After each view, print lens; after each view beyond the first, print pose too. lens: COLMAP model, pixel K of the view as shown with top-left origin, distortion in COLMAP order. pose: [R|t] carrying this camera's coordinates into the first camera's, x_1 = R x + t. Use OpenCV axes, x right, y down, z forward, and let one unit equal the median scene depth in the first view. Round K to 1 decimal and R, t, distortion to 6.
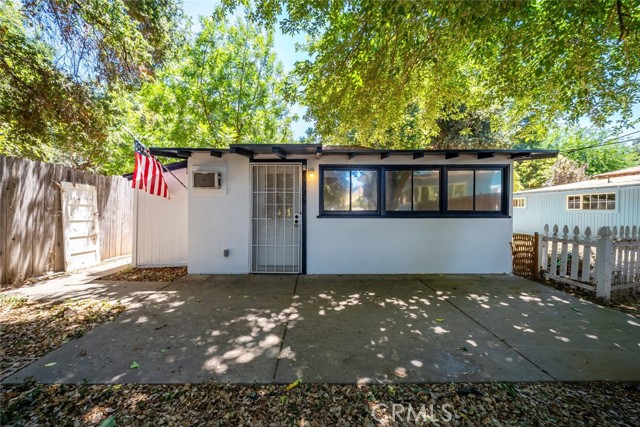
lens RADIAL K [[231.4, 0, 320.0], [0, 231.4, 213.5], [0, 0, 1]] dist [-0.002435, -0.000182]
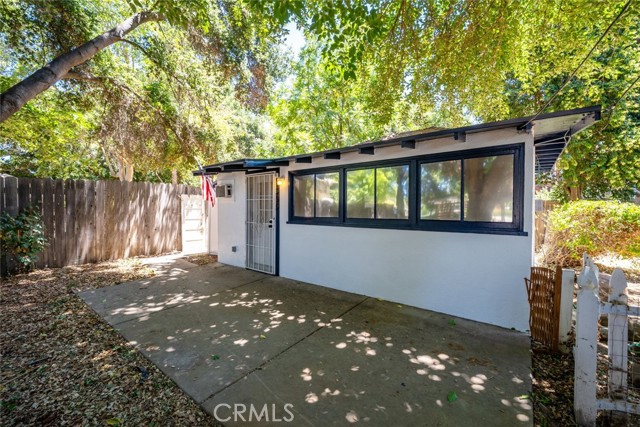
lens RADIAL K [[263.8, 0, 320.0], [0, 263.8, 213.5], [0, 0, 1]] dist [-0.000054, 0.000008]
pose [[0.786452, 0.012934, -0.617516, 0.933641], [-0.004086, 0.999868, 0.015739, -0.050357], [0.617638, -0.009855, 0.786401, 0.191295]]
